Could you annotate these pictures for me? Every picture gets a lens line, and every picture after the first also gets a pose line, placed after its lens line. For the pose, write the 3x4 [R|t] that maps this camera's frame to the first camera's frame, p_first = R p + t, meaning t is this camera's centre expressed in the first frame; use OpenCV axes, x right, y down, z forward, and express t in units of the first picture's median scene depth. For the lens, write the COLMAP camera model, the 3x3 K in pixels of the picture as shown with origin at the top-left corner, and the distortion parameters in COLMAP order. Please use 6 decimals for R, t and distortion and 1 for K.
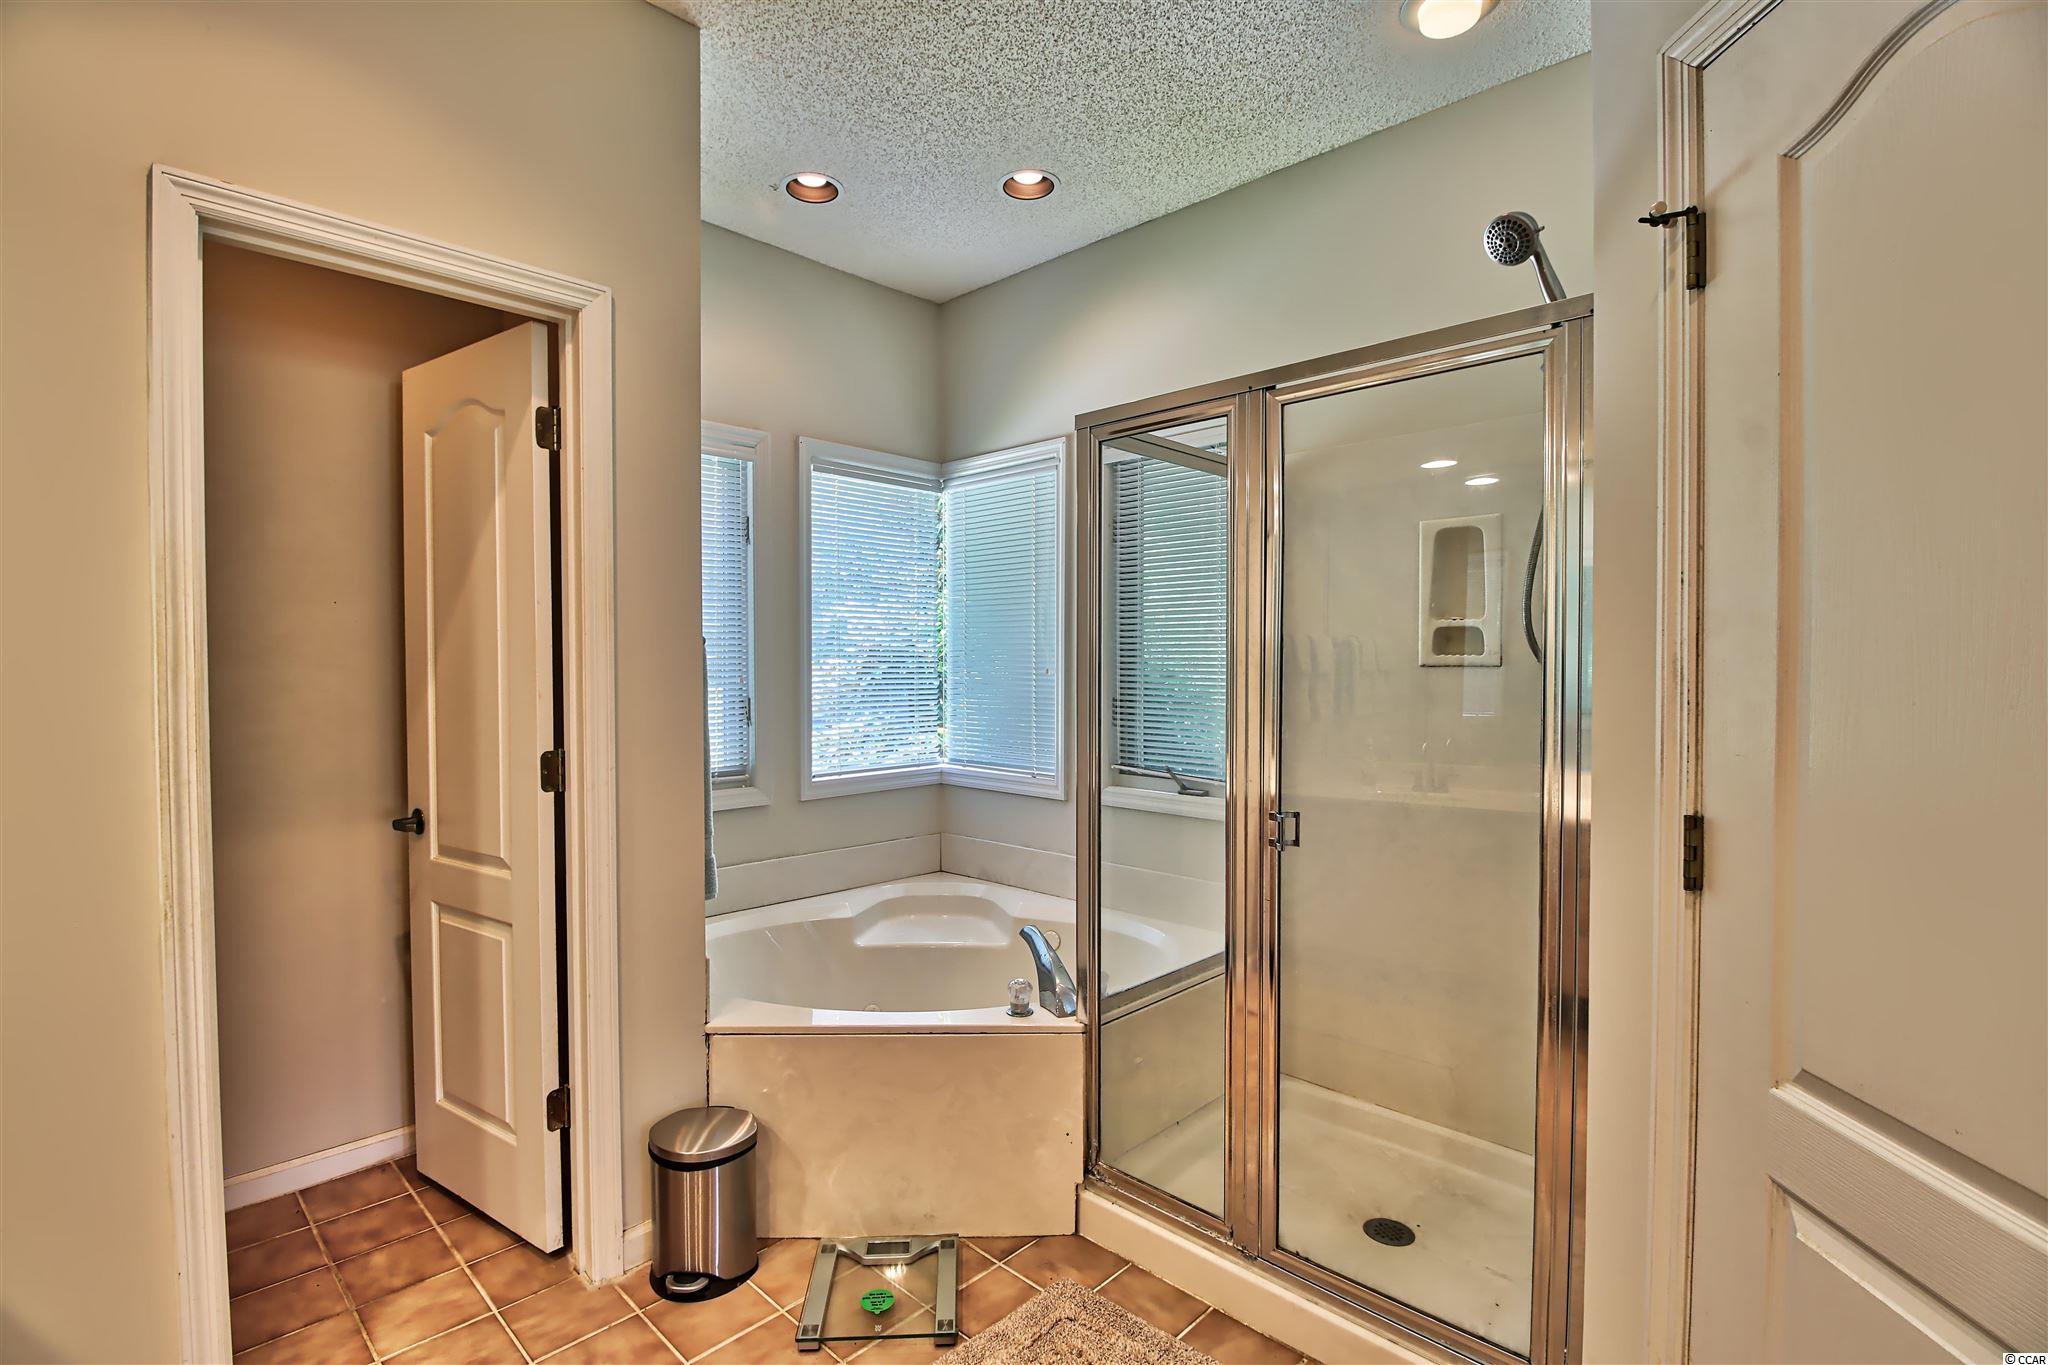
lens RADIAL K [[948.0, 0, 1014.4], [0, 948.0, 675.6], [0, 0, 1]] dist [0.001599, -0.014428]
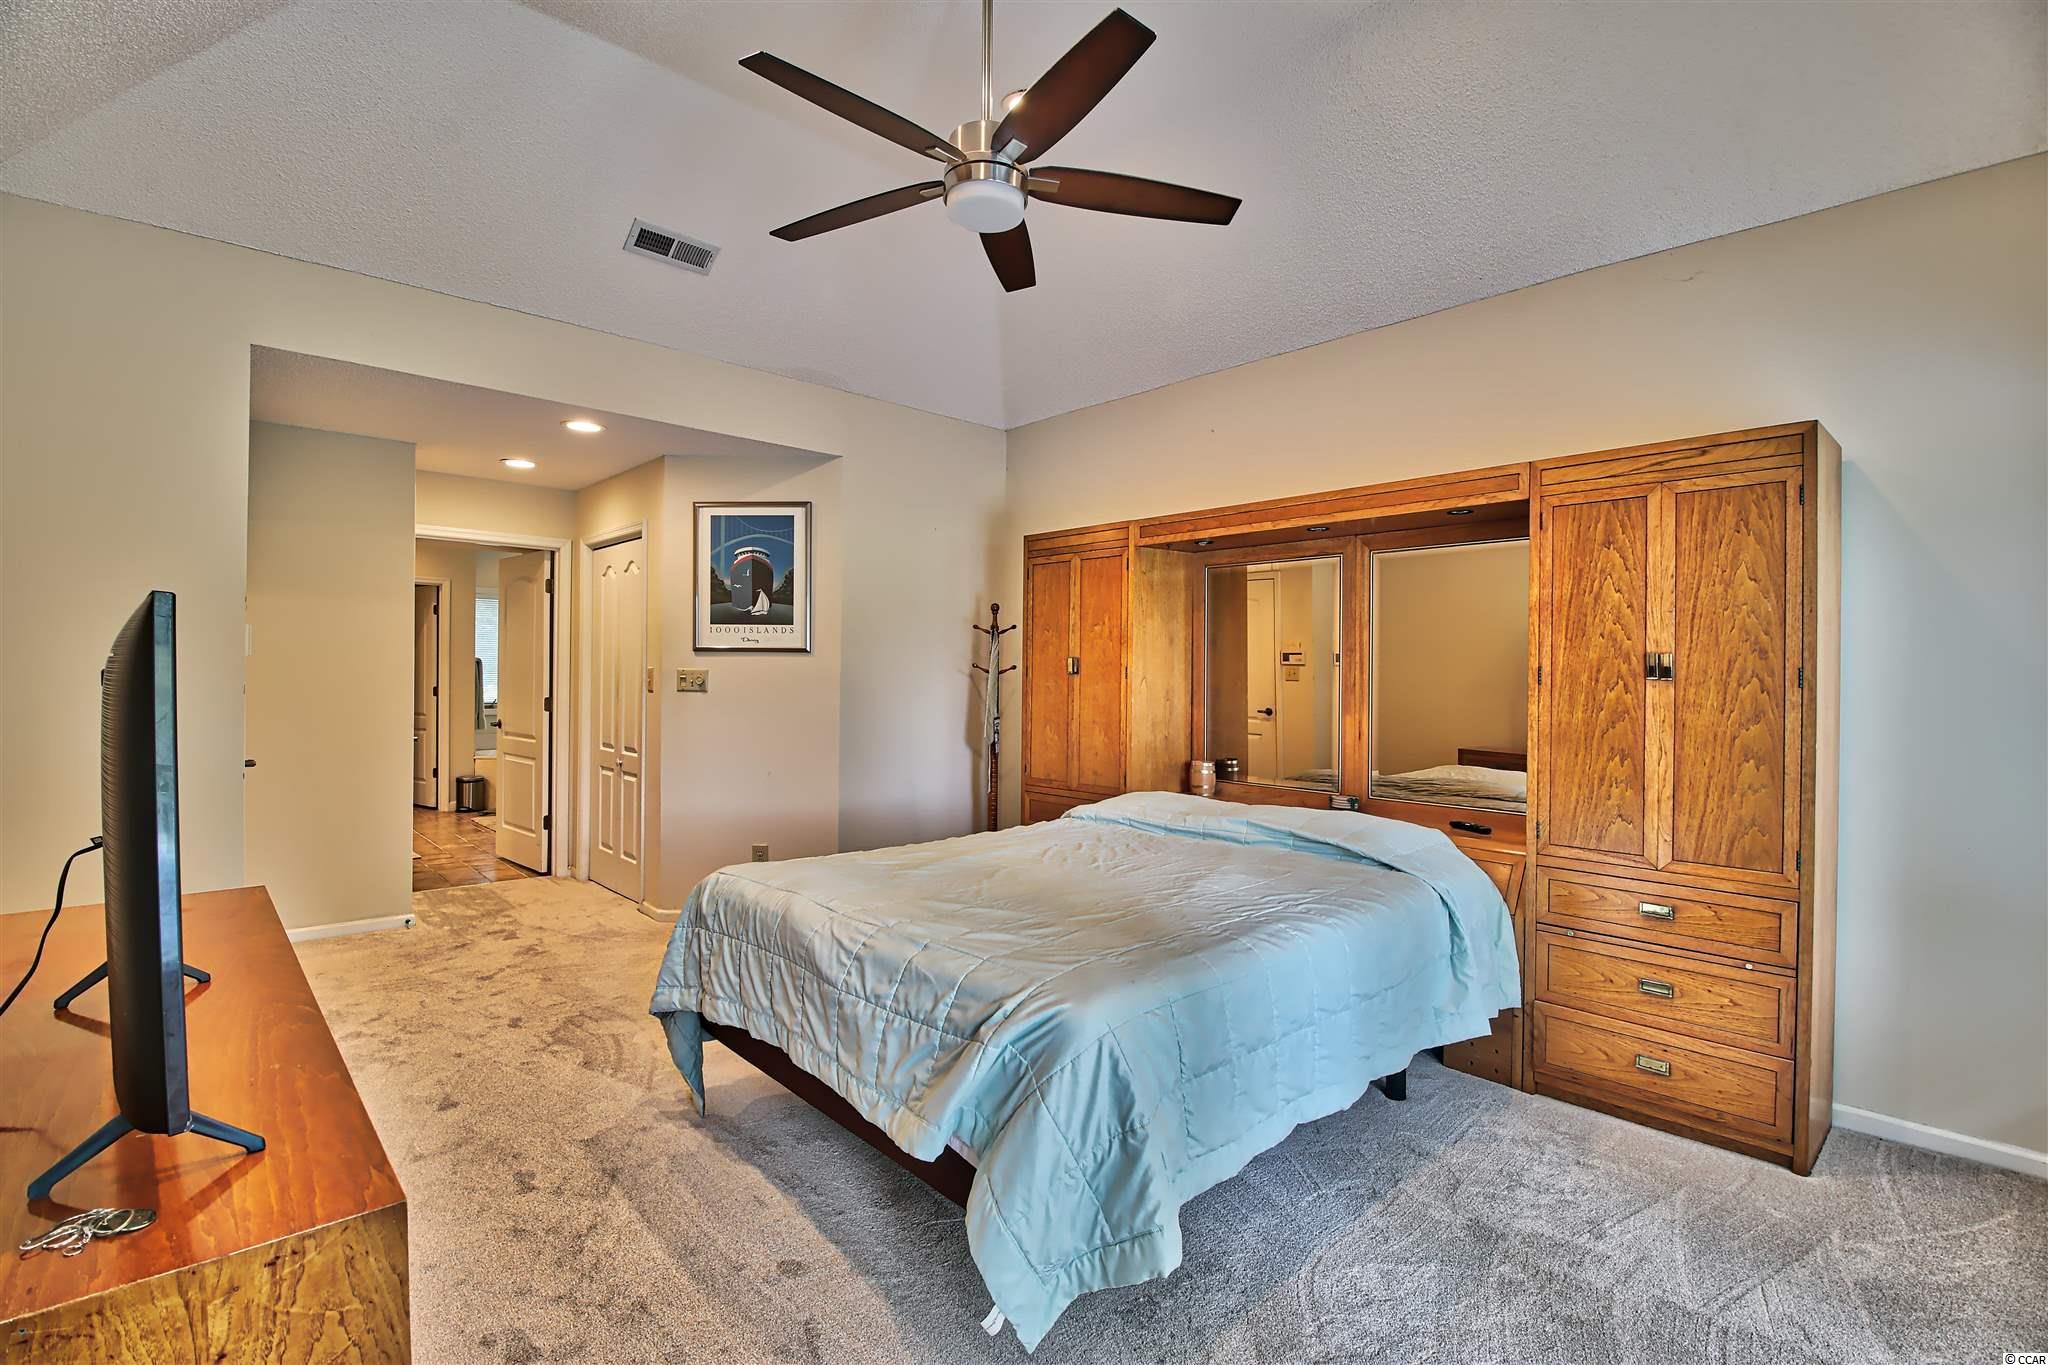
lens RADIAL K [[948.0, 0, 1014.4], [0, 948.0, 675.6], [0, 0, 1]] dist [0.001599, -0.014428]
pose [[0.998272, 0.007605, -0.058271, 2.322588], [-0.008182, 0.999920, -0.009662, 0.049529], [0.058192, 0.010122, 0.998254, -3.052320]]
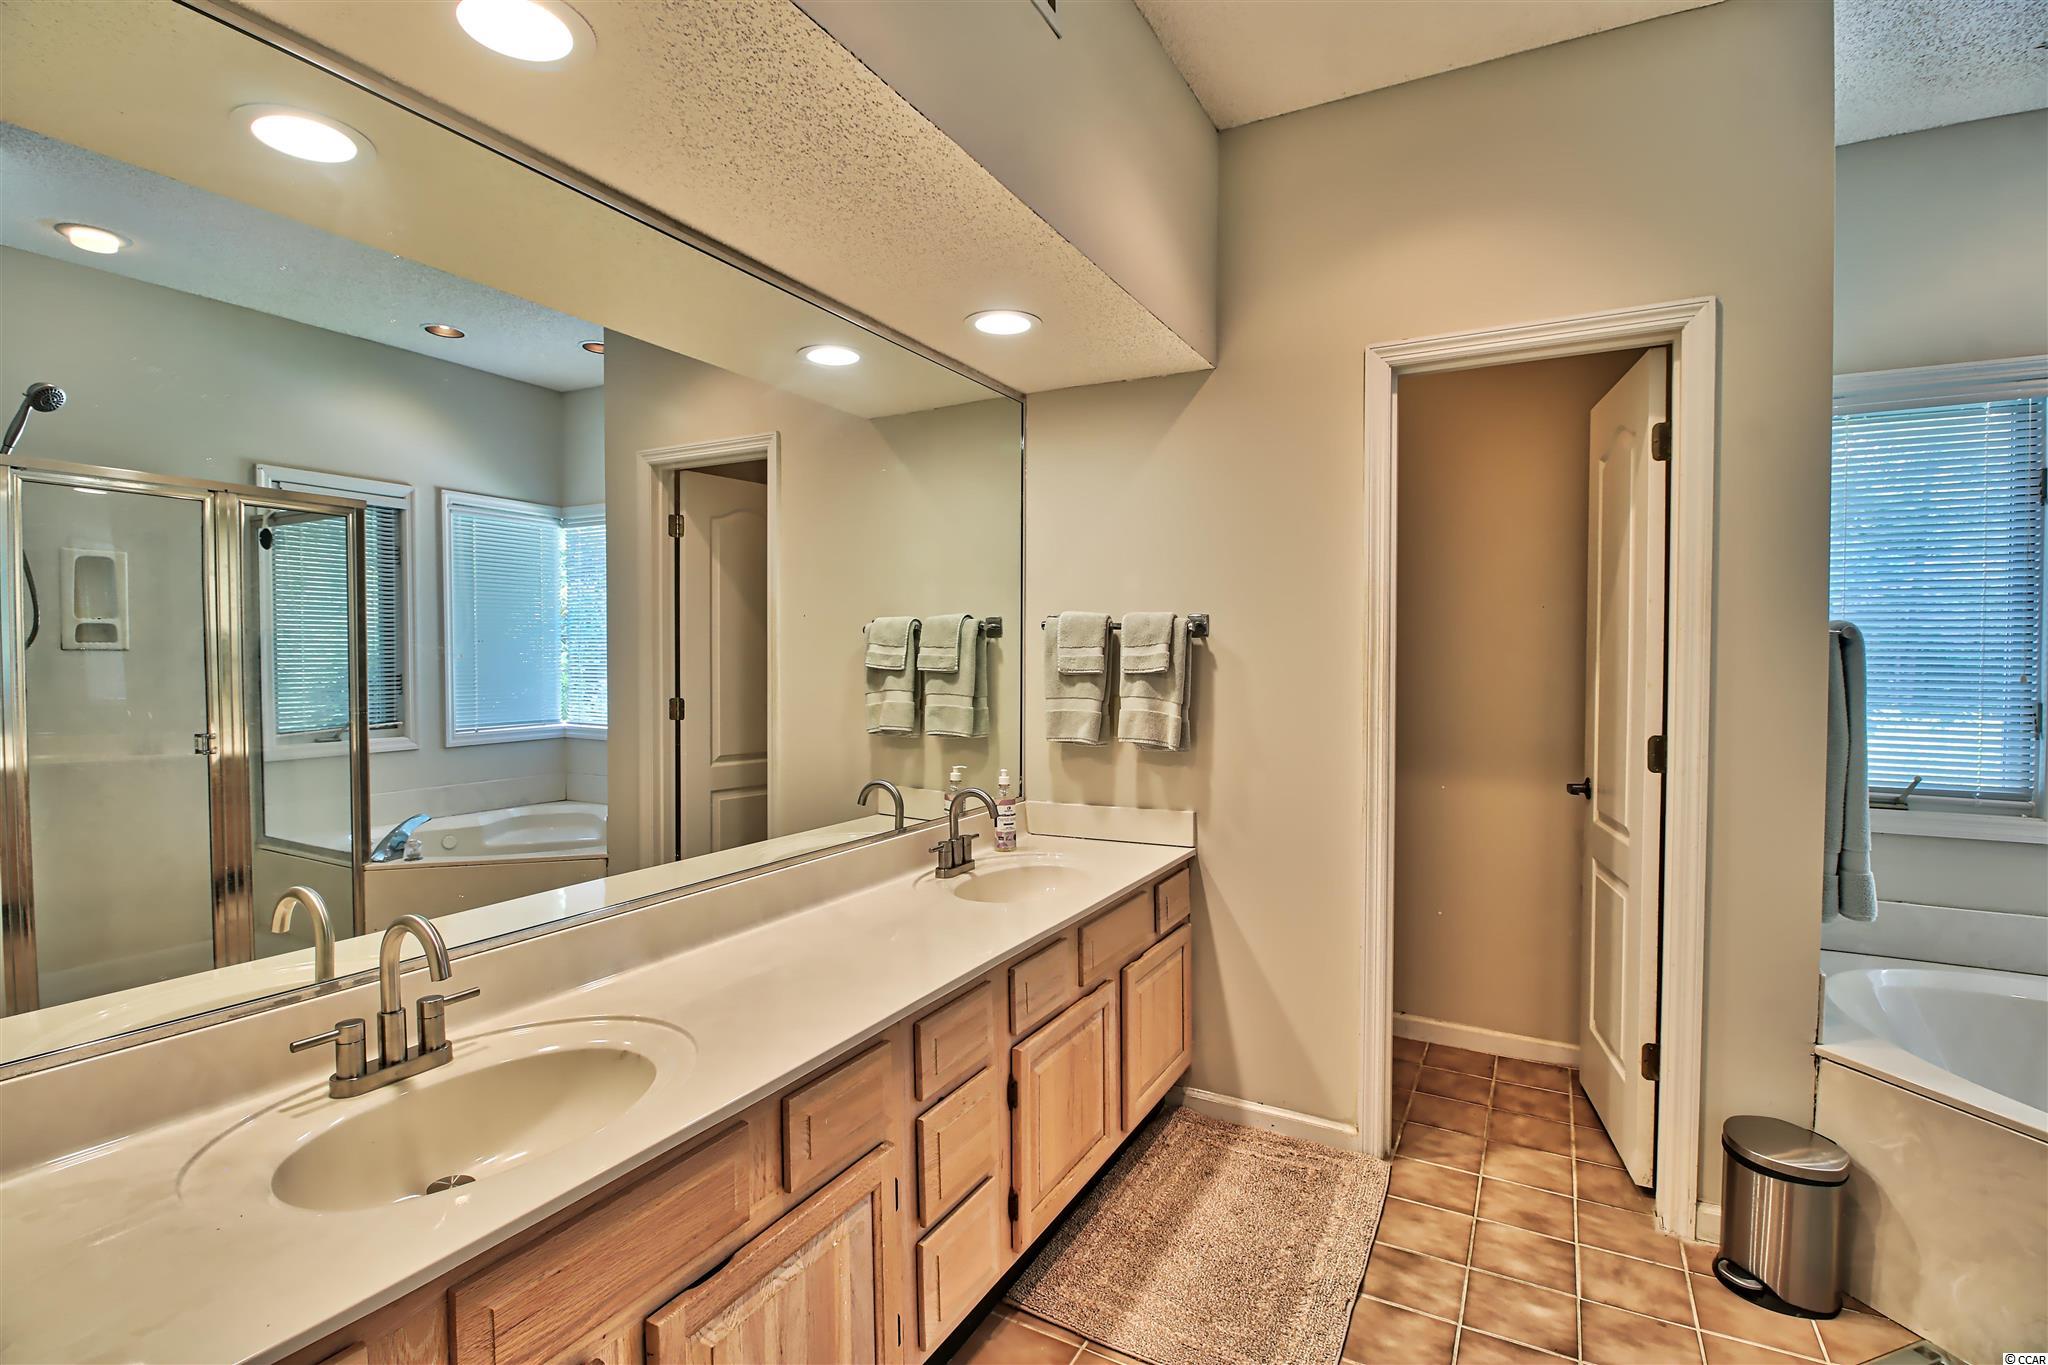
lens RADIAL K [[948.0, 0, 1014.4], [0, 948.0, 675.6], [0, 0, 1]] dist [0.001599, -0.014428]
pose [[0.260749, 0.028202, -0.964995, 0.370214], [-0.017404, 0.999548, 0.024509, -0.004737], [0.965250, 0.010404, 0.261122, -0.007149]]
